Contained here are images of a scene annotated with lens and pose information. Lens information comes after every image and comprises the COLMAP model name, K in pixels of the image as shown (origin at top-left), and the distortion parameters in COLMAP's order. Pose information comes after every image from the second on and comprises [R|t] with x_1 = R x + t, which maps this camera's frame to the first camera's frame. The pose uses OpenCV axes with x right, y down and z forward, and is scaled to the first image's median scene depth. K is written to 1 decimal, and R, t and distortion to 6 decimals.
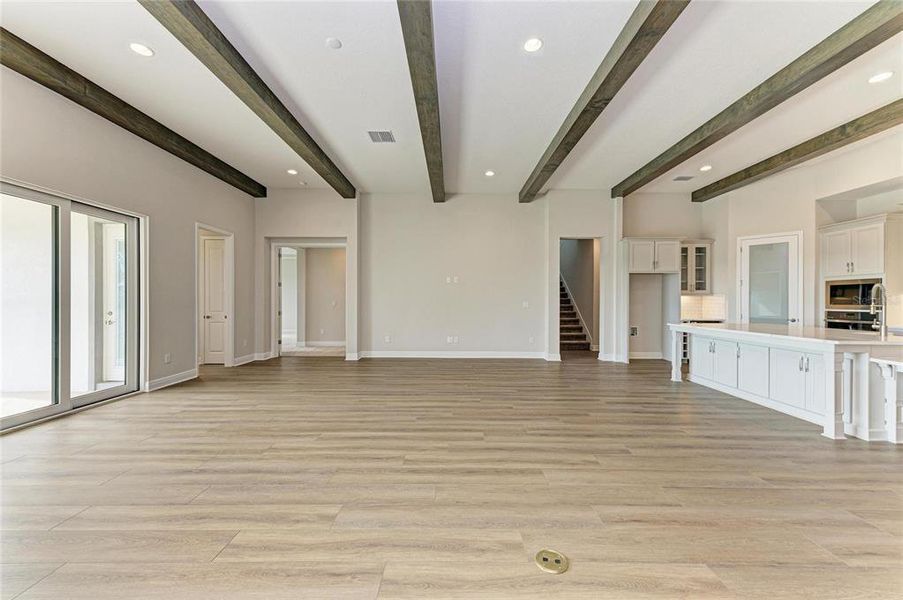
lens RADIAL K [[343.9, 0, 450.9], [0, 343.9, 302.3], [0, 0, 1]] dist [0.009959, -0.000491]
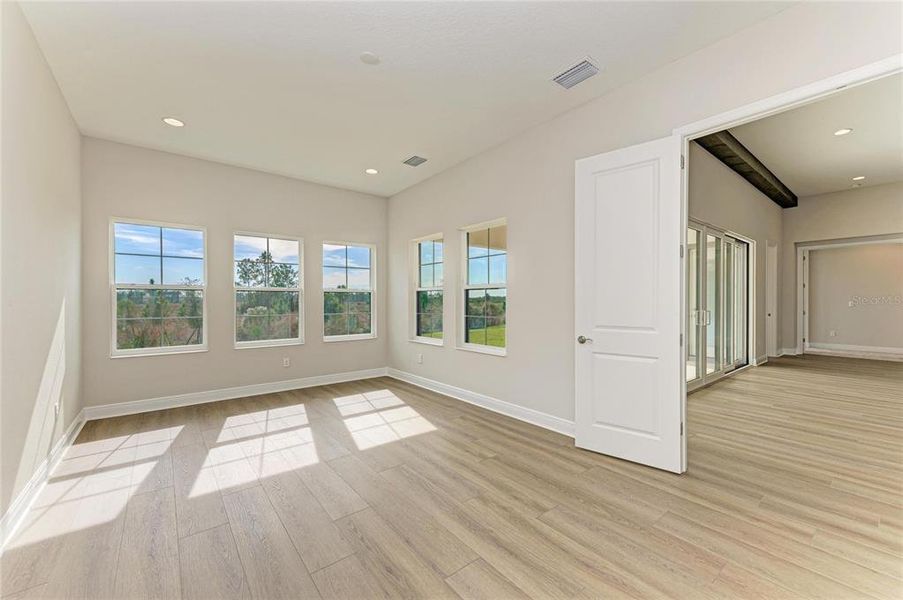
lens RADIAL K [[360.1, 0, 450.8], [0, 360.1, 303.2], [0, 0, 1]] dist [-0.000178, -0.000084]
pose [[0.626016, 0.001021, -0.779809, -0.409112], [-0.001802, 0.999998, -0.000138, 0.004374], [0.779808, 0.001491, 0.626017, -0.694533]]
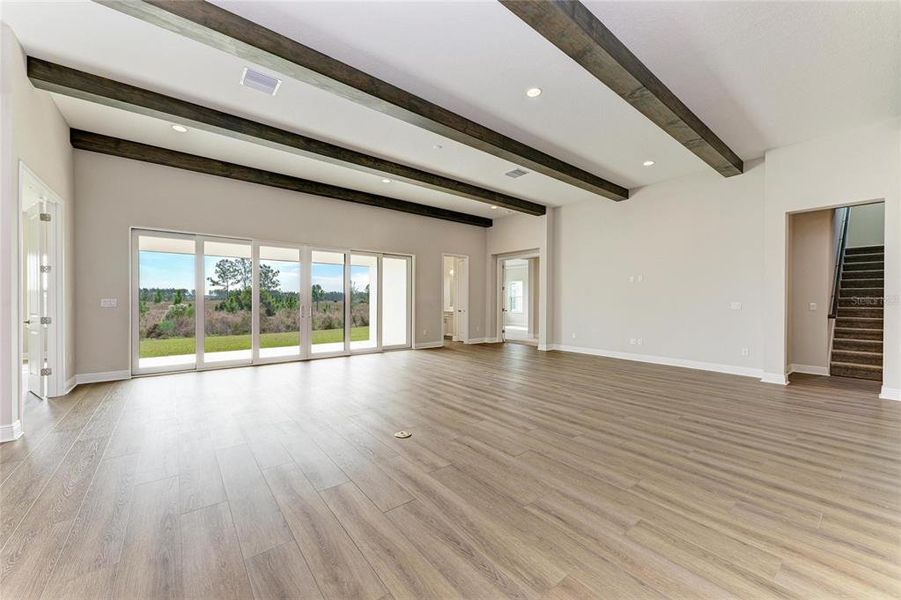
lens RADIAL K [[343.2, 0, 449.9], [0, 343.2, 302.3], [0, 0, 1]] dist [0.009959, -0.000491]
pose [[0.626050, 0.005009, -0.779767, 0.541036], [-0.006343, 0.999979, 0.001331, 0.002417], [0.779757, 0.004112, 0.626069, 0.001286]]
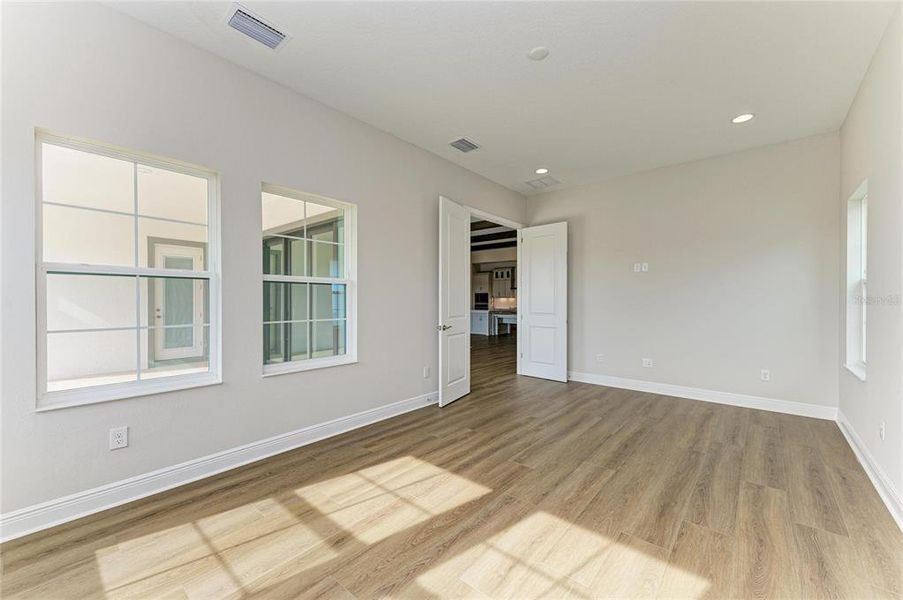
lens RADIAL K [[360.1, 0, 450.8], [0, 360.1, 303.2], [0, 0, 1]] dist [-0.000178, -0.000084]
pose [[0.643802, -0.006173, 0.765167, -1.231250], [0.004249, 0.999981, 0.004492, 0.003349], [-0.765181, 0.000359, 0.643816, -0.697816]]
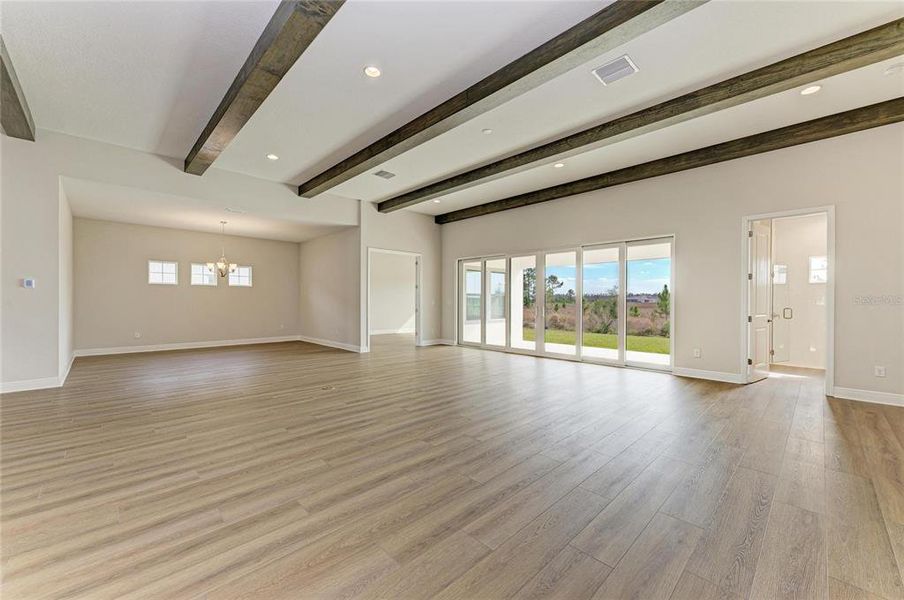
lens RADIAL K [[354.9, 0, 455.1], [0, 354.9, 301.6], [0, 0, 1]] dist [0.017181, -0.000013]
pose [[-0.709040, -0.002052, -0.705165, 0.463854], [-0.006854, 0.999969, 0.003982, -0.001868], [0.705135, 0.007657, -0.709032, 1.084471]]
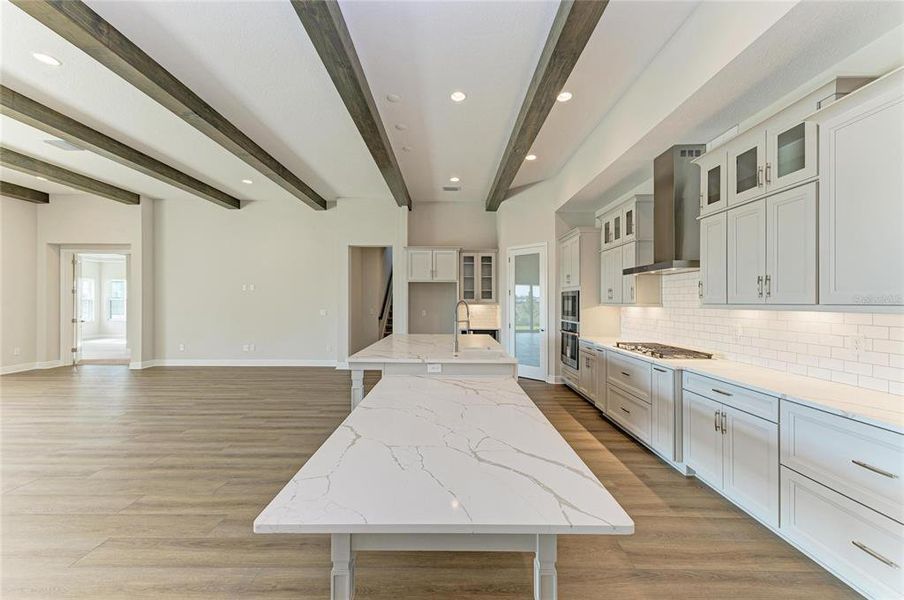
lens RADIAL K [[344.3, 0, 451.4], [0, 344.3, 302.3], [0, 0, 1]] dist [0.009959, -0.000491]
pose [[0.999947, 0.002204, 0.010037, 0.738389], [-0.002182, 0.999995, -0.002145, -0.027313], [-0.010042, 0.002122, 0.999947, -0.002375]]
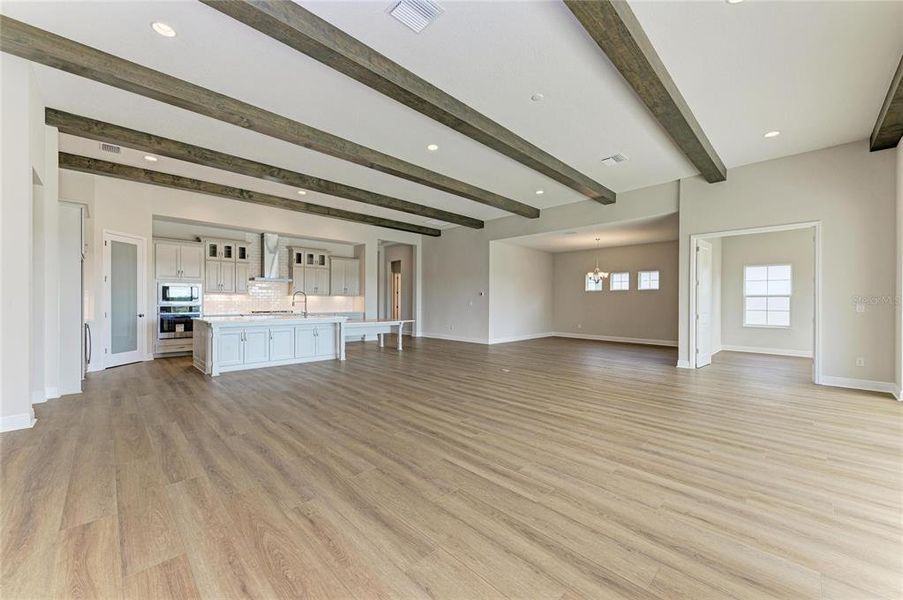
lens RADIAL K [[347.9, 0, 451.5], [0, 347.9, 300.0], [0, 0, 1]] dist [0.000107, -0.000086]
pose [[-0.703451, -0.003412, 0.710735, -0.551183], [-0.005006, 0.999987, -0.000154, -0.003394], [-0.710726, -0.003666, -0.703460, 1.137448]]
